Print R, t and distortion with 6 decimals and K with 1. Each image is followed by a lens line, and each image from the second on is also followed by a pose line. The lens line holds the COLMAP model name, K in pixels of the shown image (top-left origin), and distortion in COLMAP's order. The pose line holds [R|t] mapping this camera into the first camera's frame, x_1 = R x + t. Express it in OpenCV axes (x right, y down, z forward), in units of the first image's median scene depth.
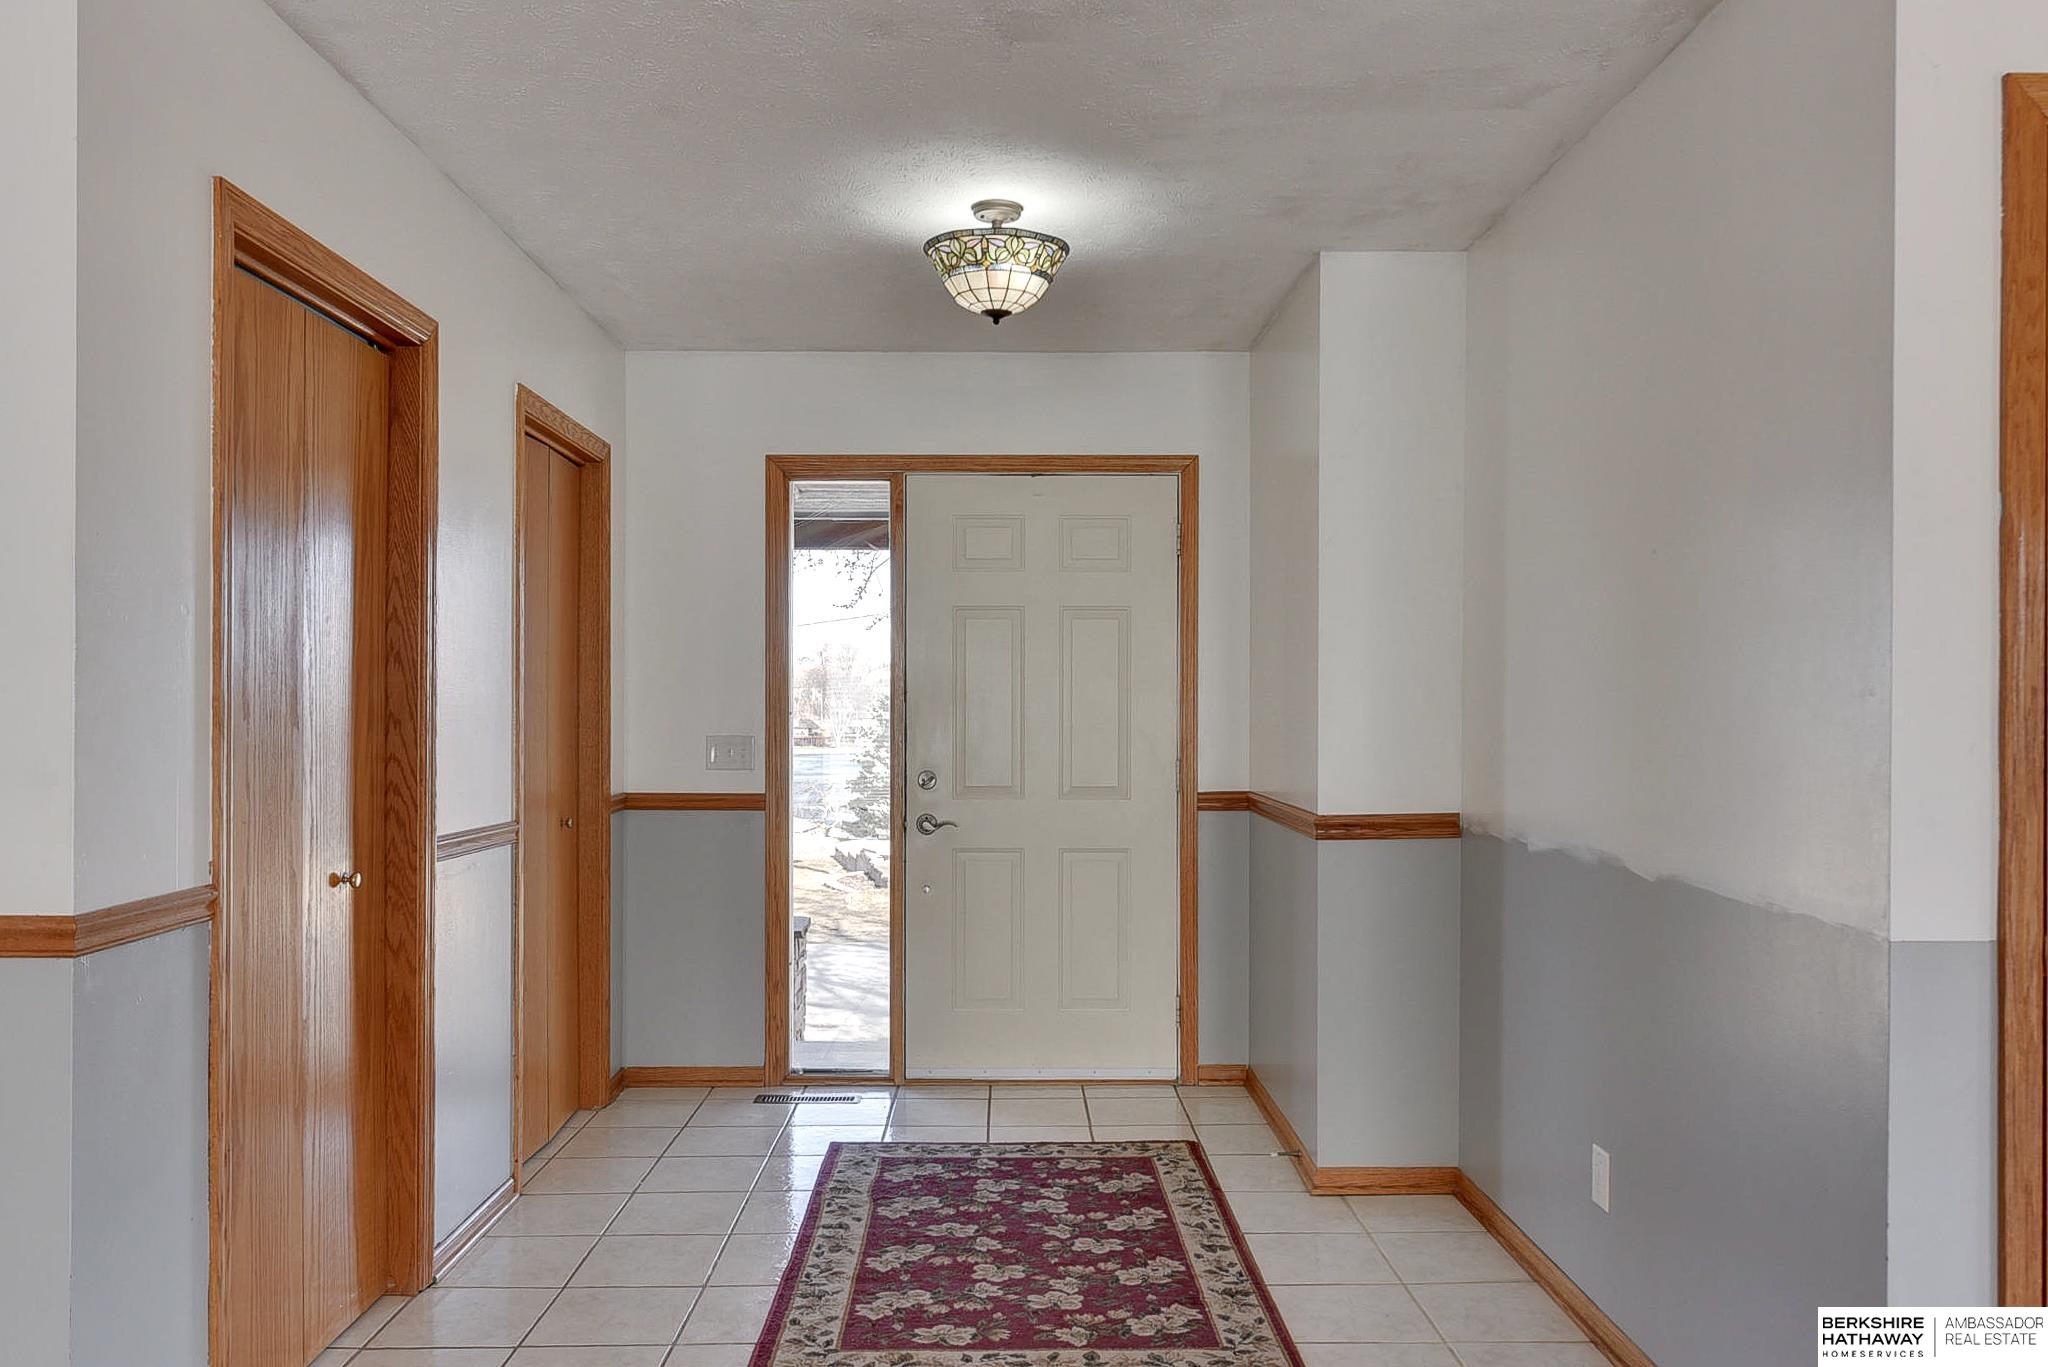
lens RADIAL K [[1459.4, 0, 1013.8], [0, 1459.4, 701.3], [0, 0, 1]] dist [0.002013, -0.002722]
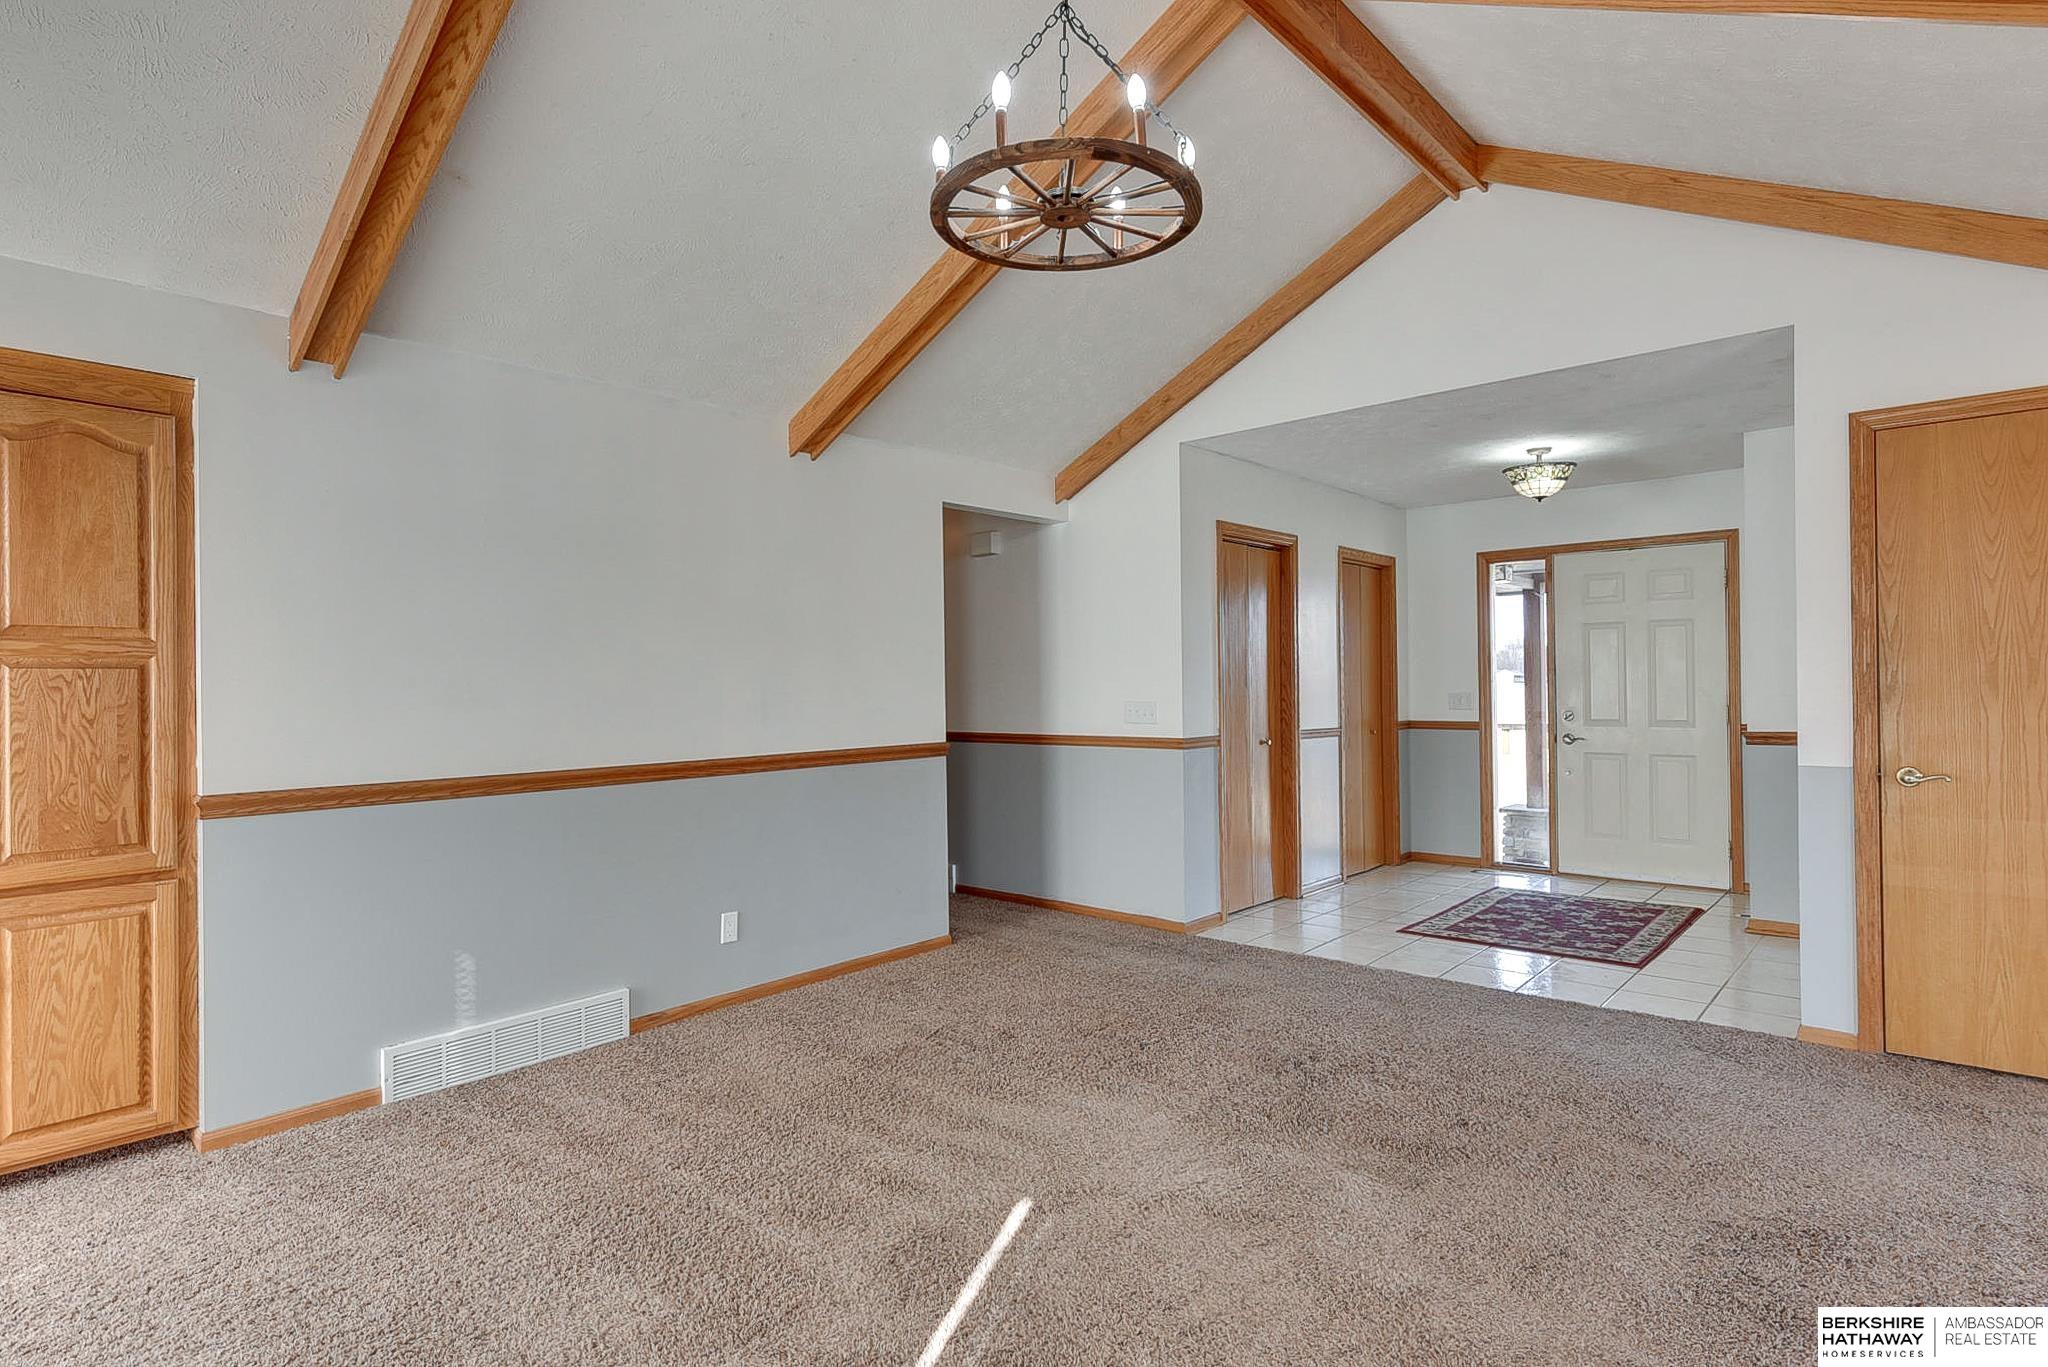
lens RADIAL K [[1072.6, 0, 982.9], [0, 1072.6, 688.7], [0, 0, 1]] dist [-0.001518, -0.000644]
pose [[0.723765, -0.008539, -0.689993, 0.392905], [0.016044, 0.999861, 0.004455, 0.000533], [0.689860, -0.014295, 0.723802, -0.595503]]
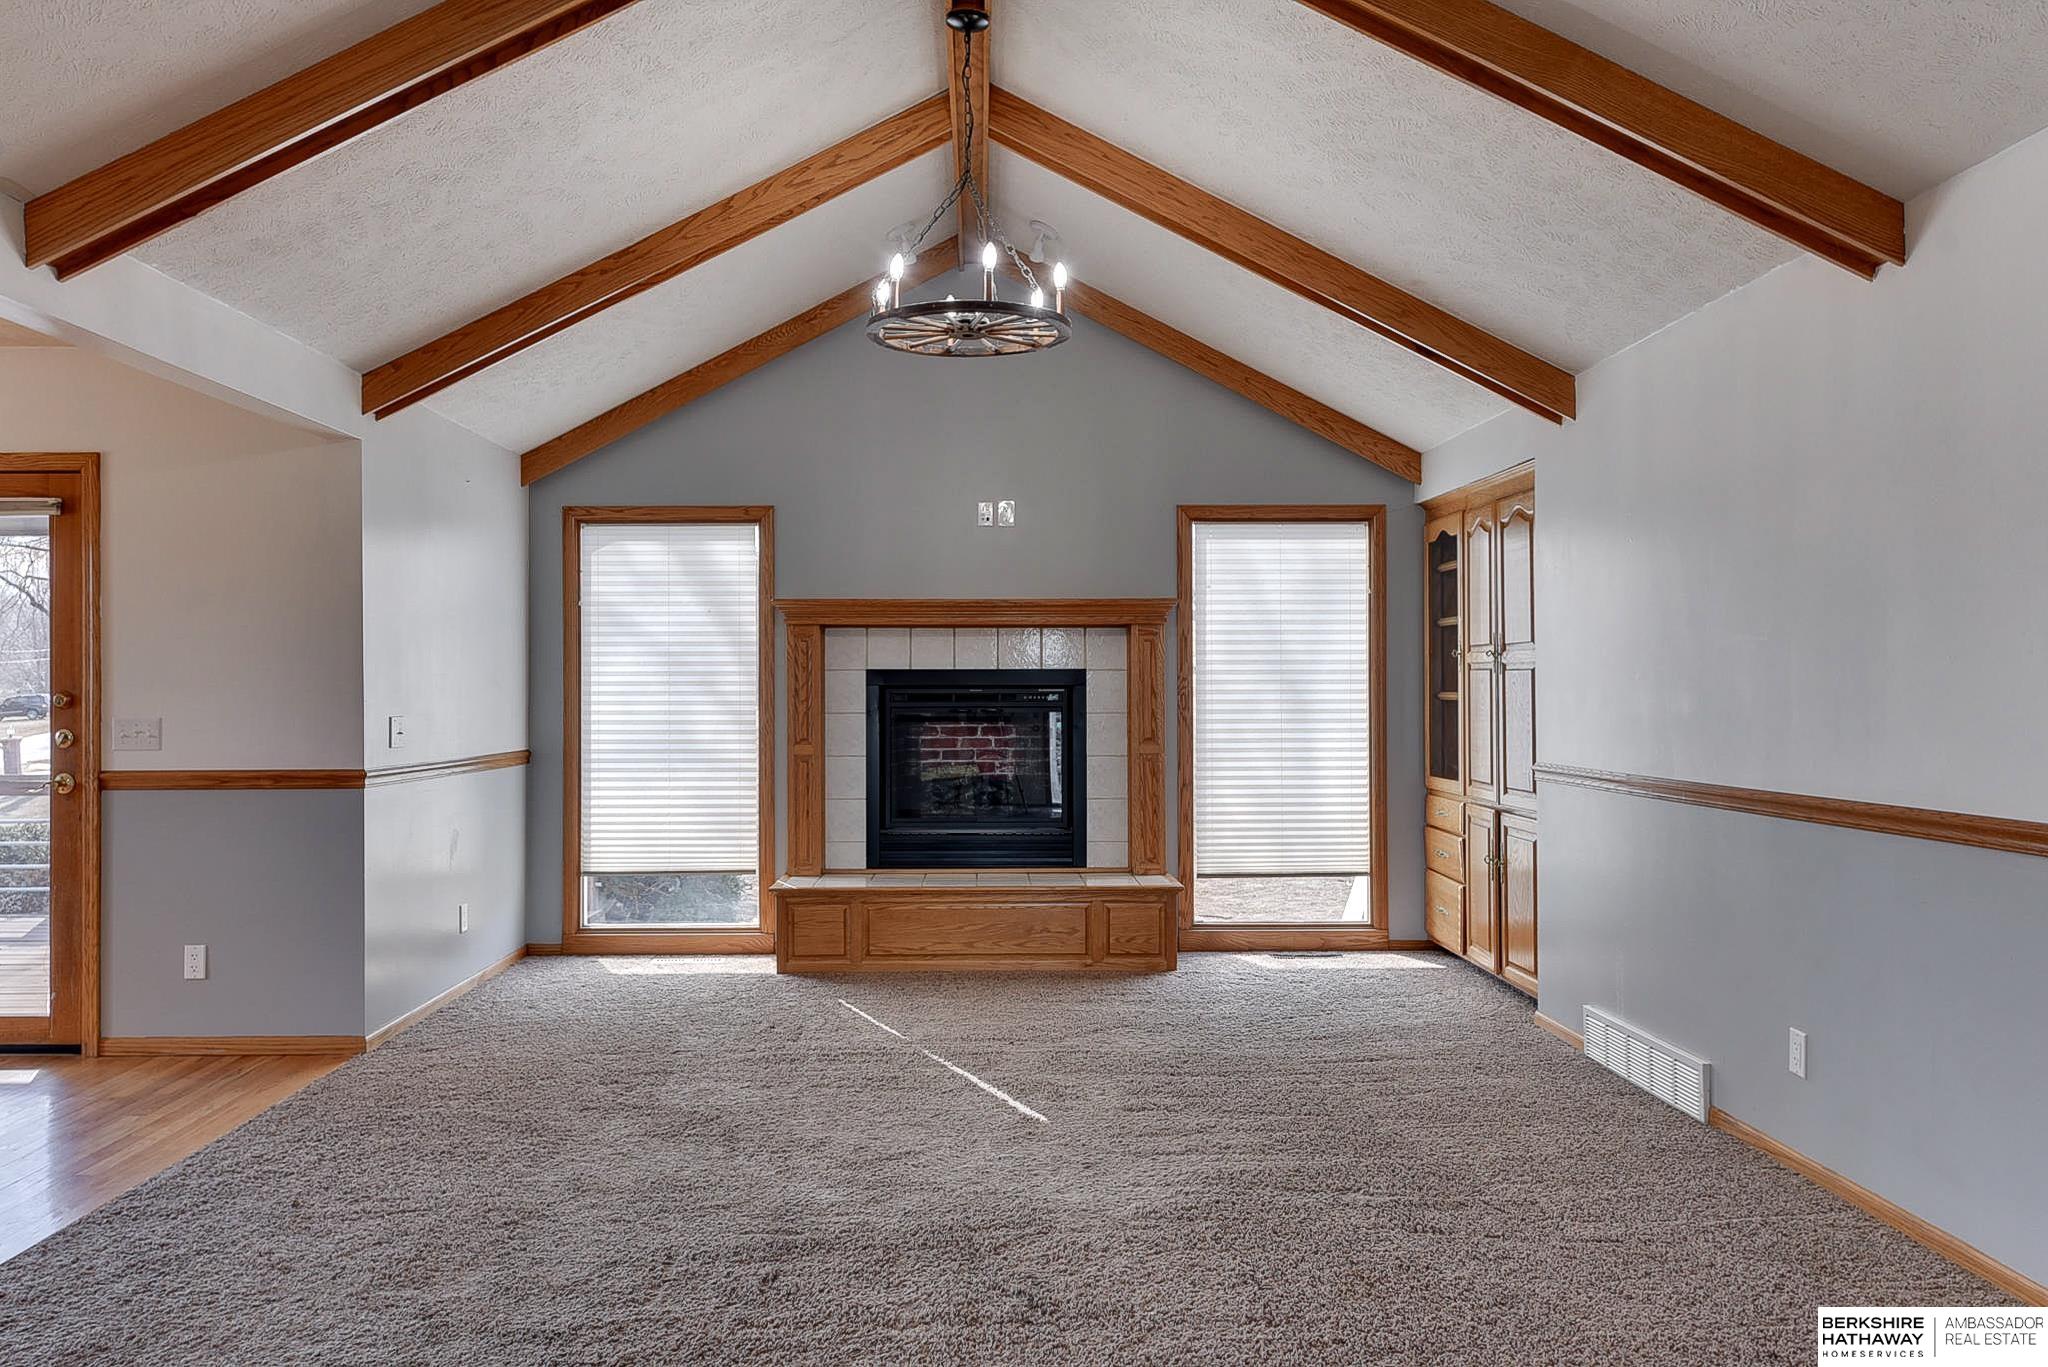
lens RADIAL K [[1459.4, 0, 1020.8], [0, 1459.4, 682.4], [0, 0, 1]] dist [0.002013, -0.002722]
pose [[-0.999823, -0.000213, -0.018831, 0.028419], [-0.000142, 0.999993, -0.003754, -0.000958], [0.018832, -0.003751, -0.999816, 0.835895]]
